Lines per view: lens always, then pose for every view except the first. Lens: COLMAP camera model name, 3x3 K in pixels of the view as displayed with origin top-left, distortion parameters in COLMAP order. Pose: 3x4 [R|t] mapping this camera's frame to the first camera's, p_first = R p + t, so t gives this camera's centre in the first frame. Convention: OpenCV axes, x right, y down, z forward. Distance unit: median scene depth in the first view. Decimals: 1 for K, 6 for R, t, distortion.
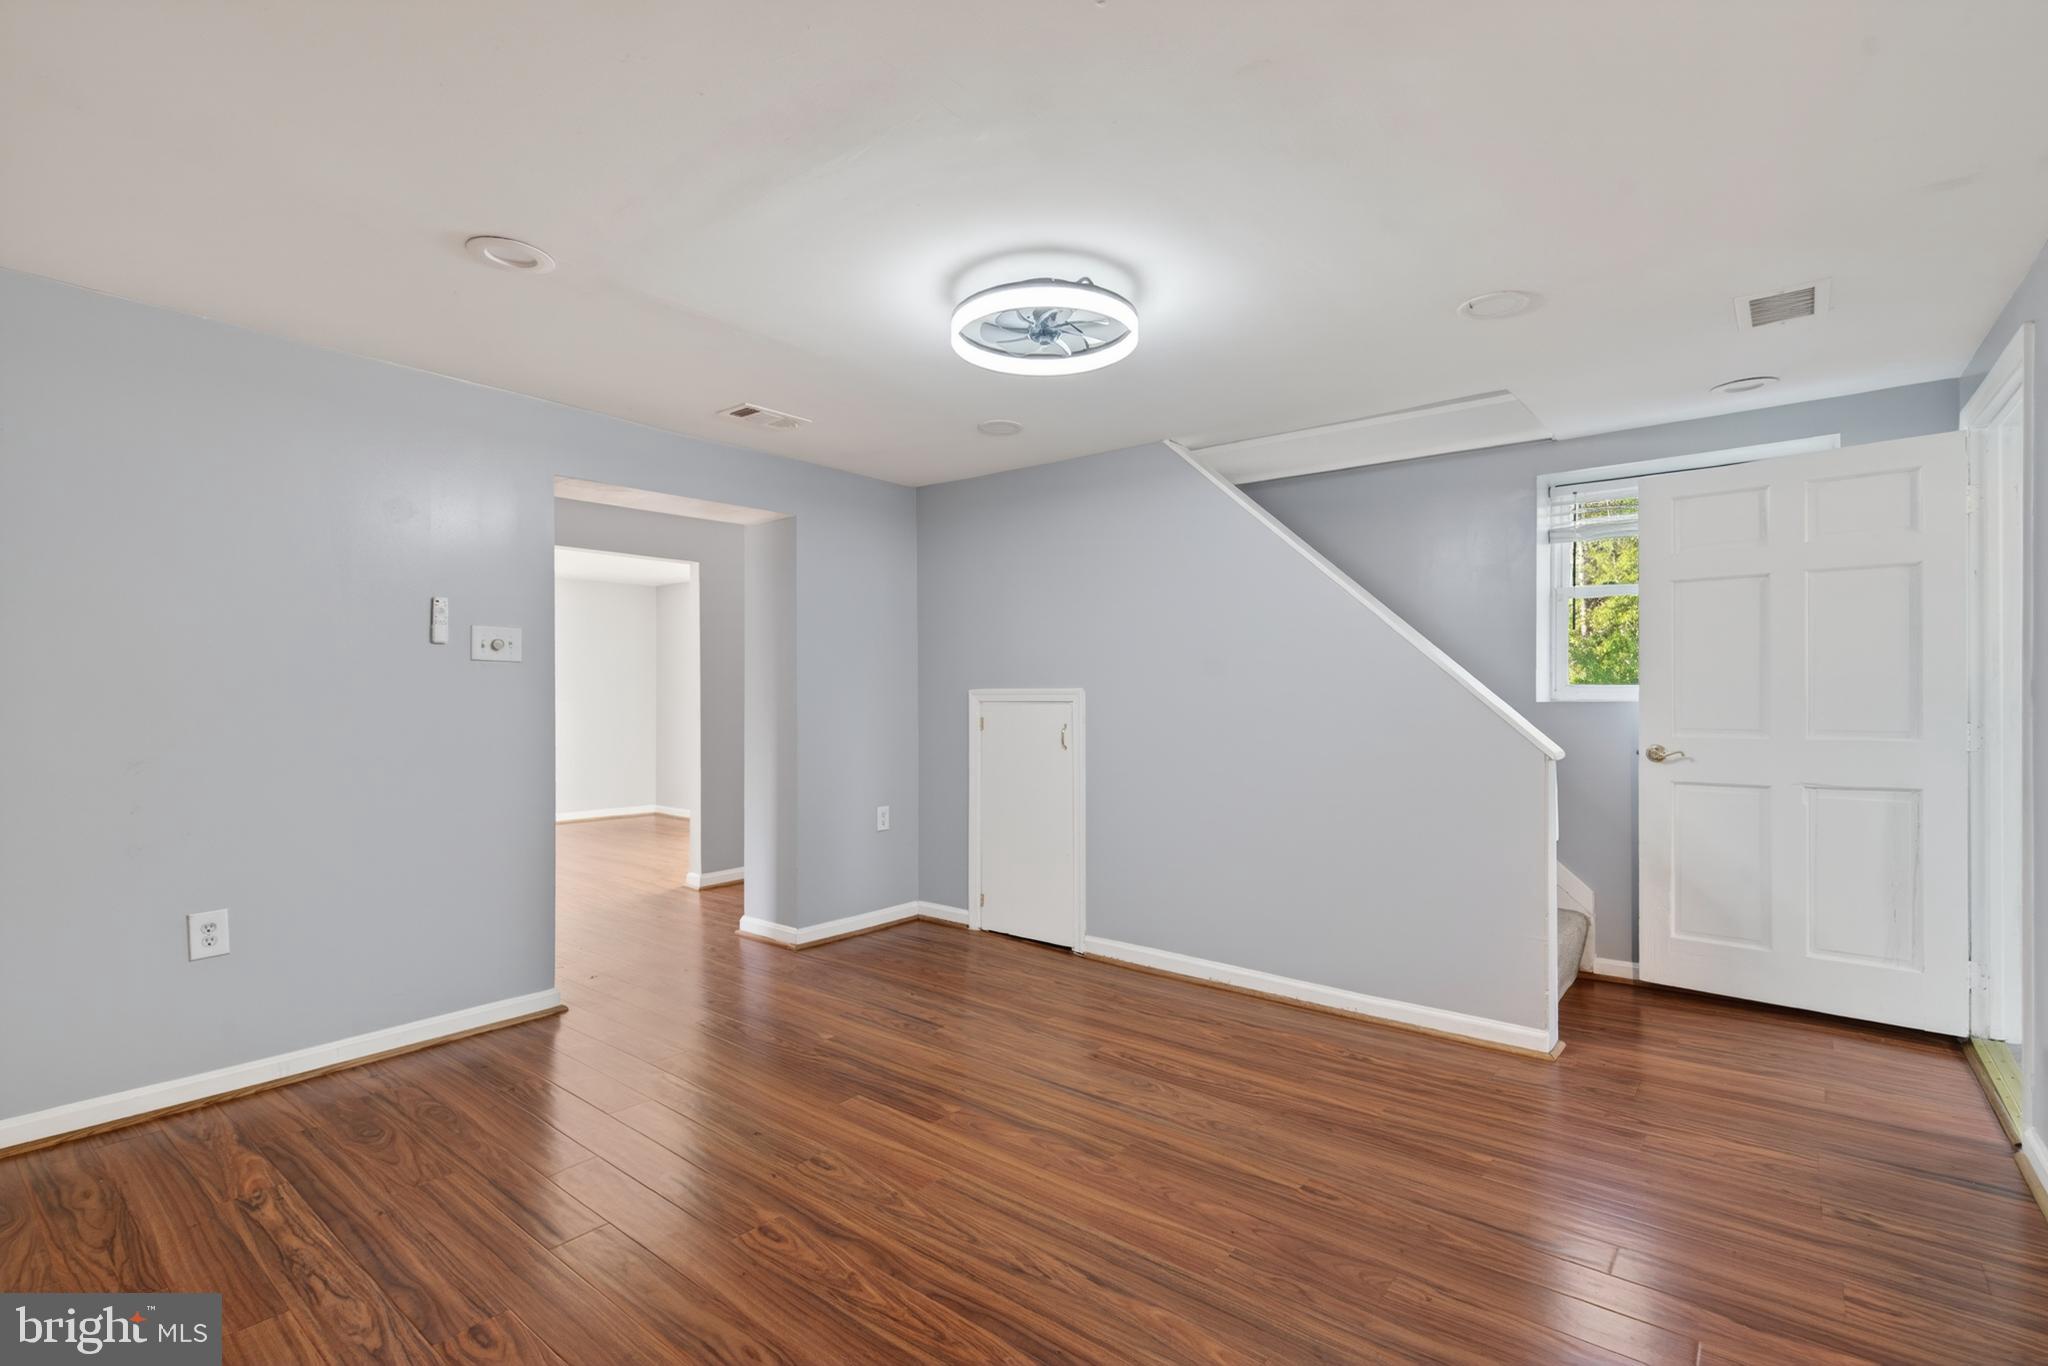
lens RADIAL K [[942.2, 0, 1023.8], [0, 942.2, 696.2], [0, 0, 1]] dist [0.013835, -0.000741]
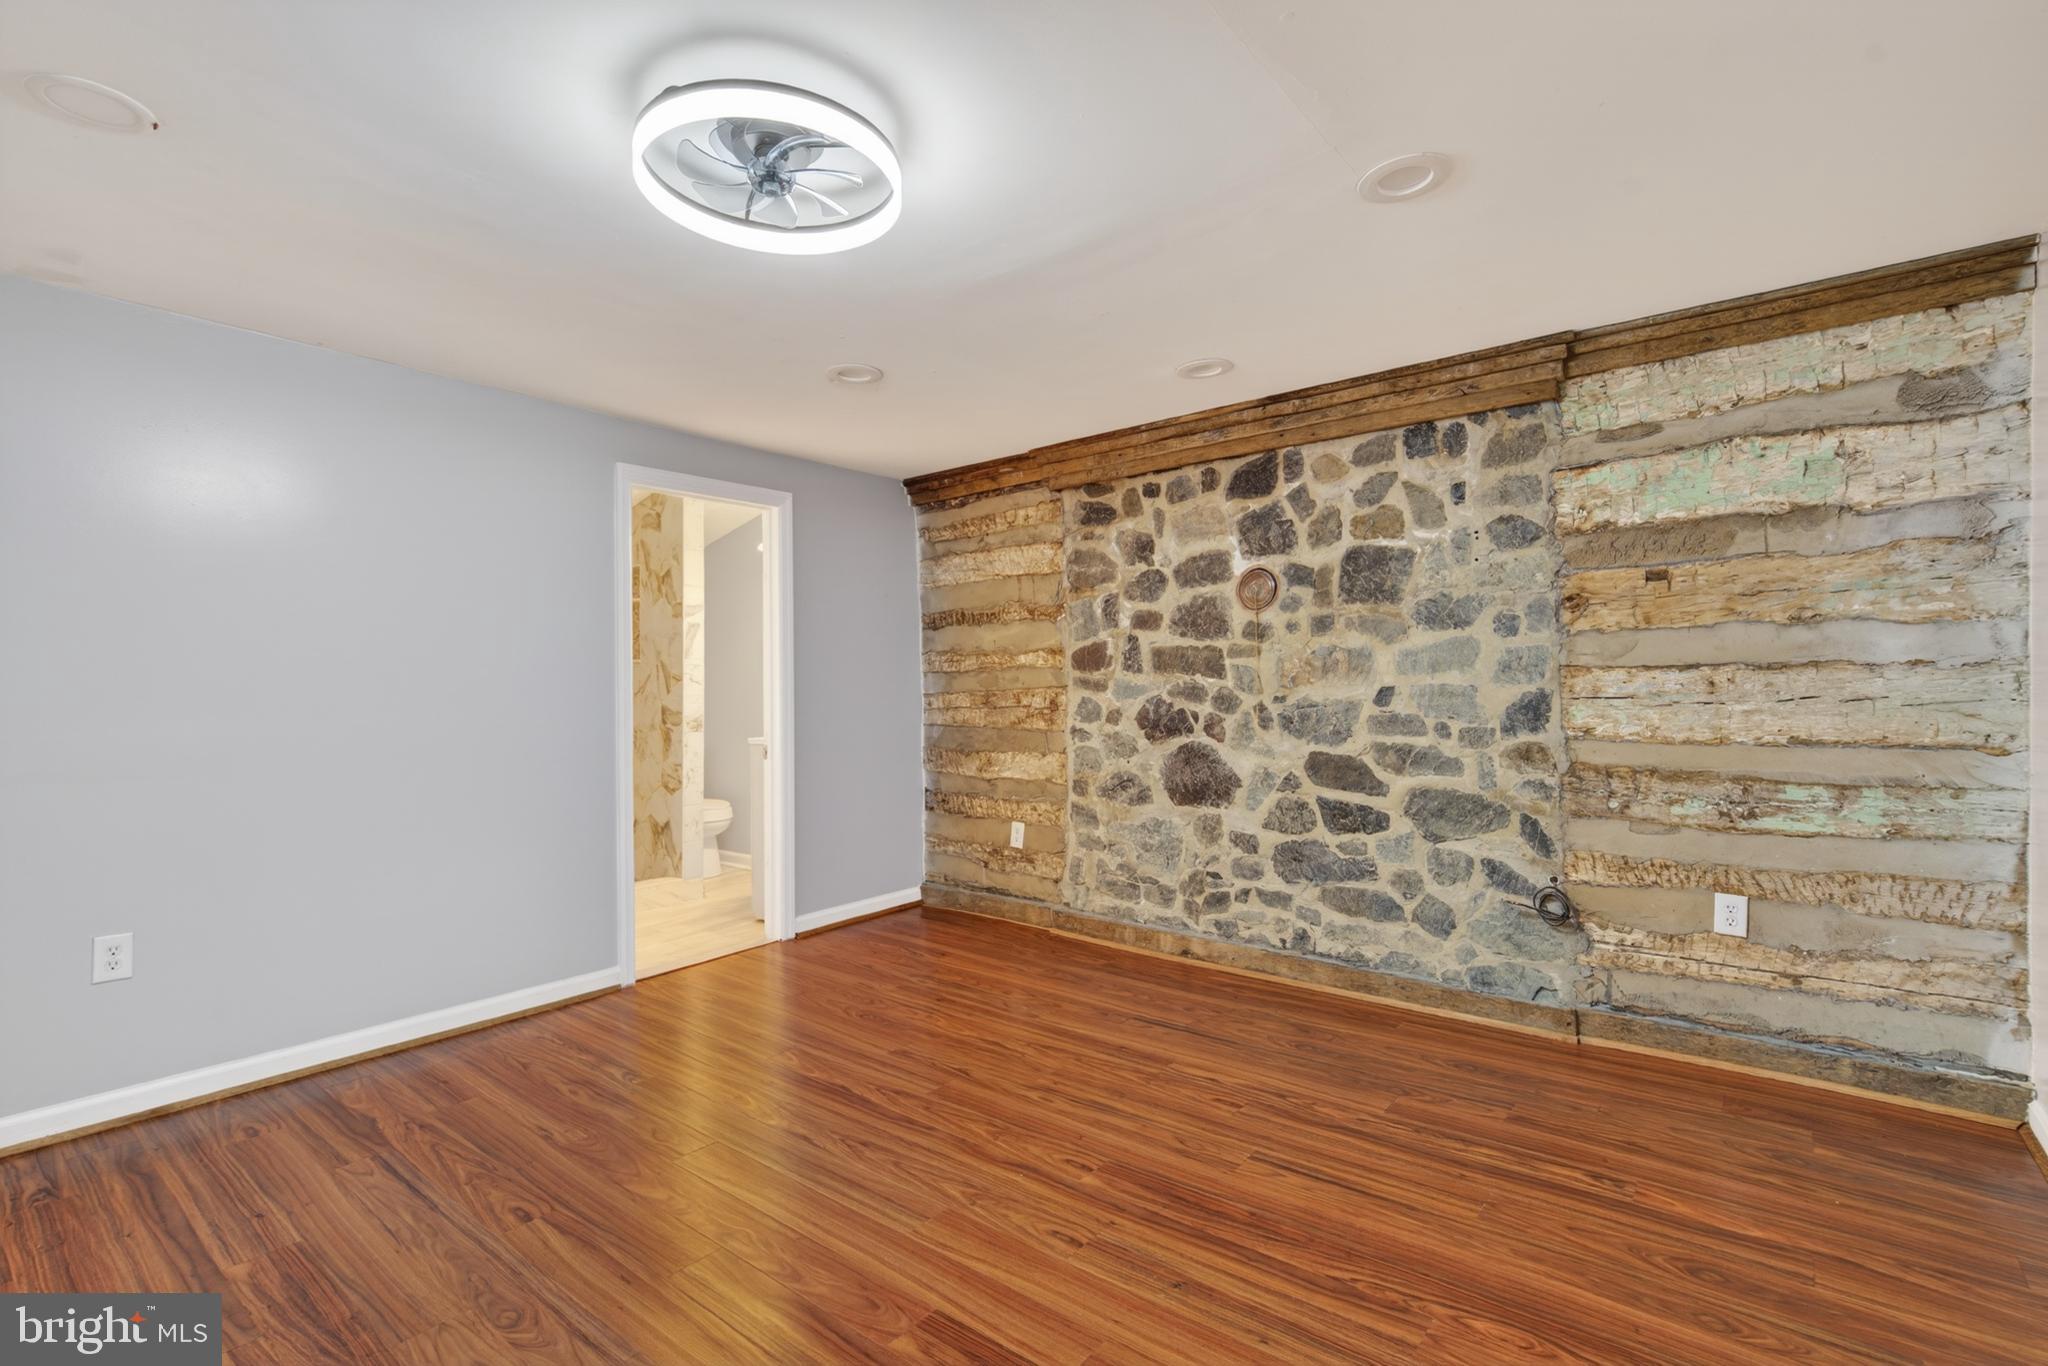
lens RADIAL K [[948.8, 0, 1024.0], [0, 948.8, 683.0], [0, 0, 1]] dist [0.012524, -0.000848]
pose [[-0.999957, 0.007900, -0.004868, -0.172124], [0.007958, 0.999896, -0.012013, 0.012325], [0.004773, -0.012051, -0.999916, 1.805884]]
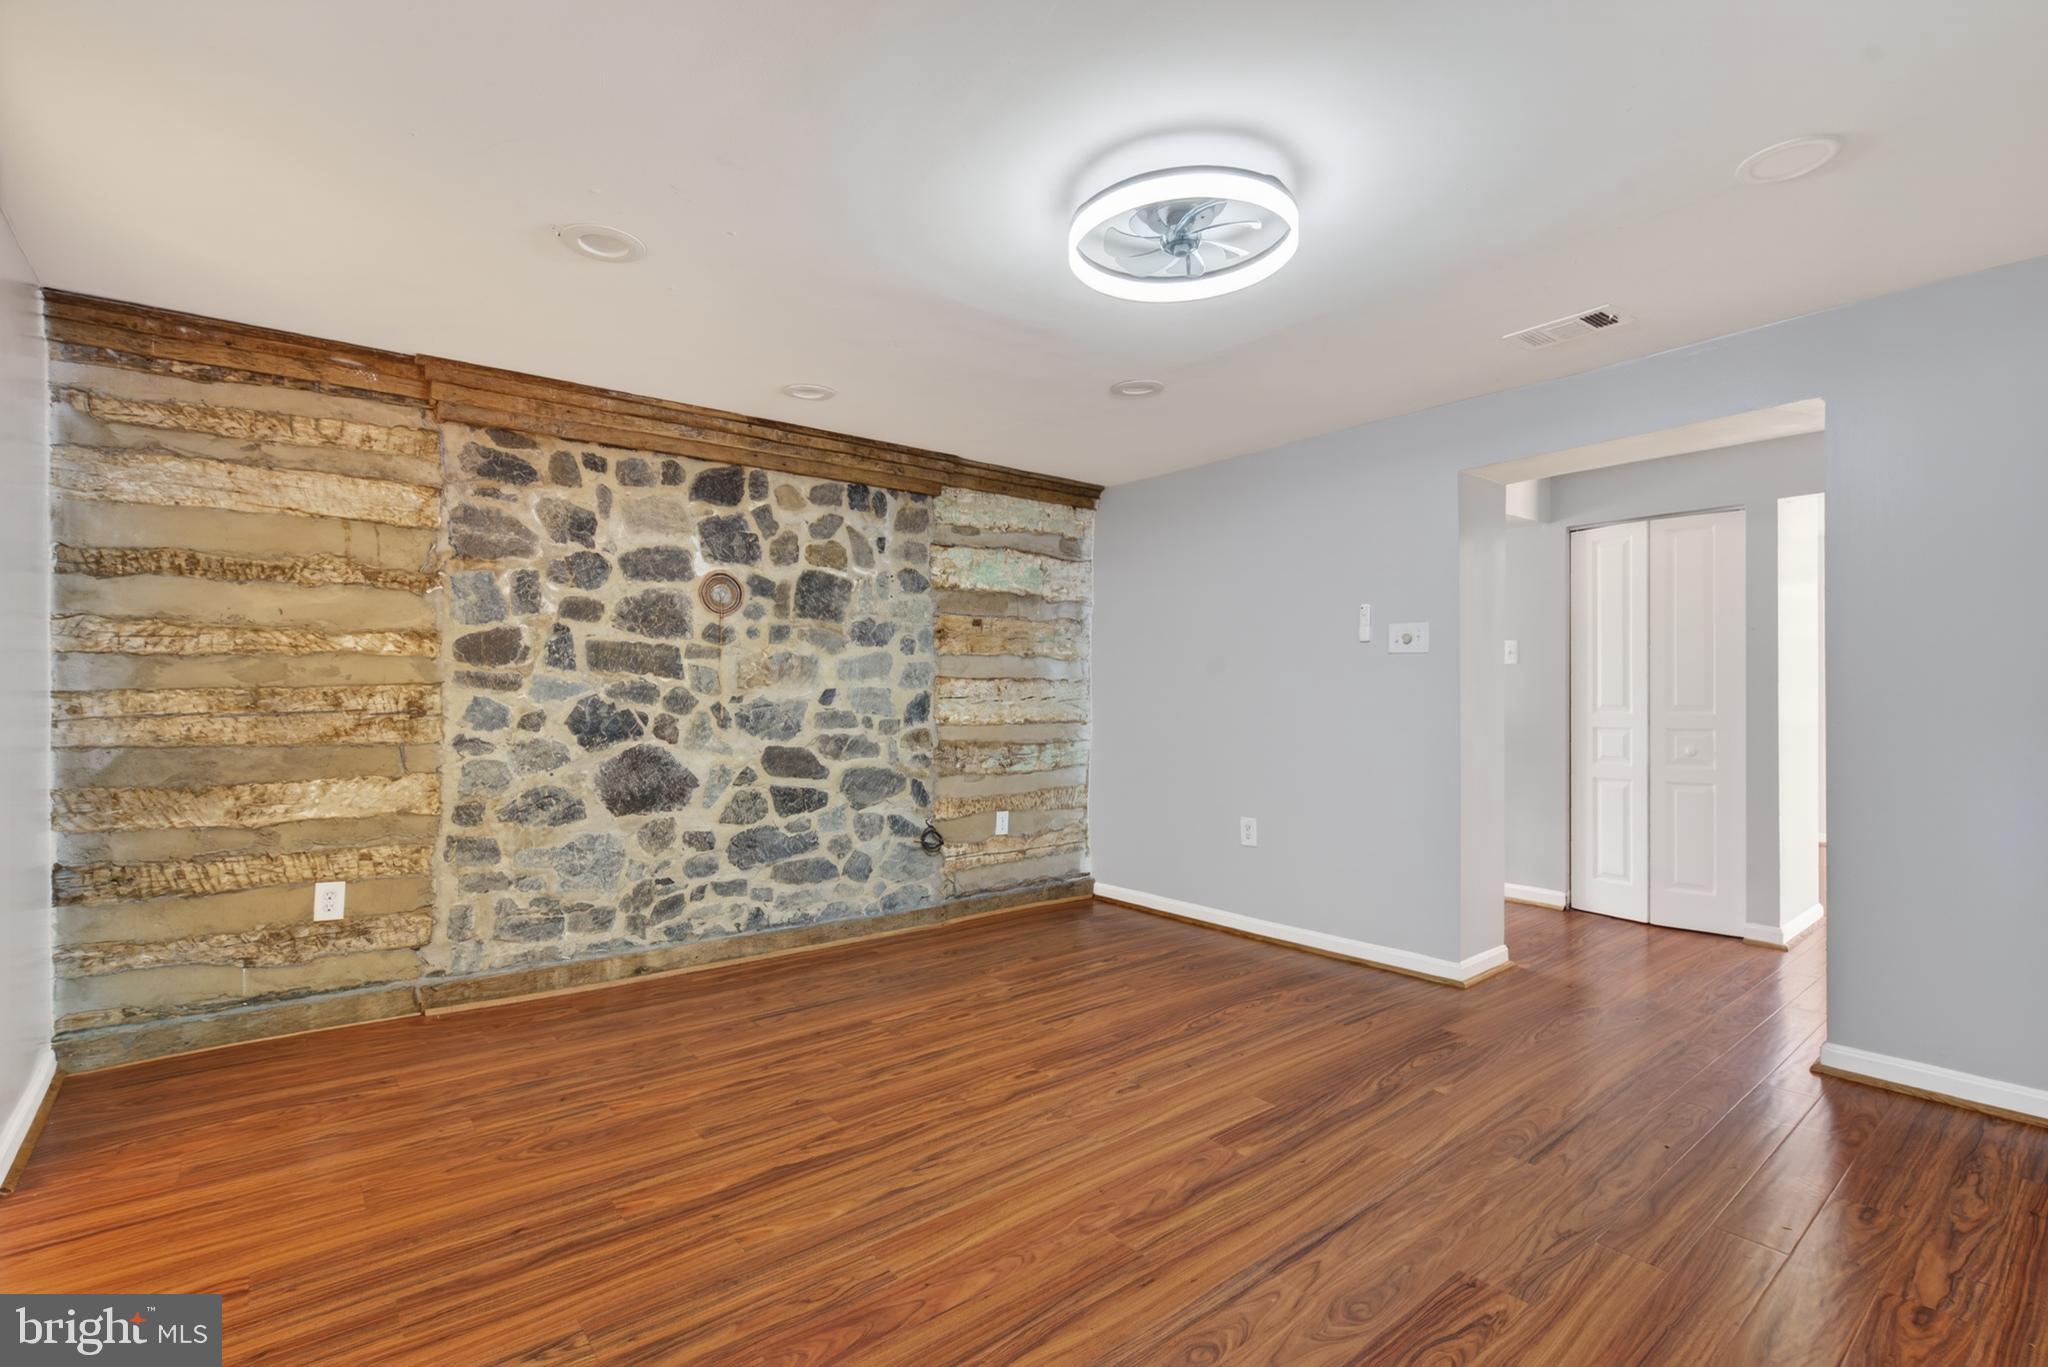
lens RADIAL K [[942.2, 0, 1023.8], [0, 942.2, 696.7], [0, 0, 1]] dist [0.013835, -0.000741]
pose [[-0.201171, 0.002512, -0.979553, 0.906804], [0.003121, 0.999993, 0.001923, 0.017170], [0.979551, -0.002670, -0.201177, 1.081068]]
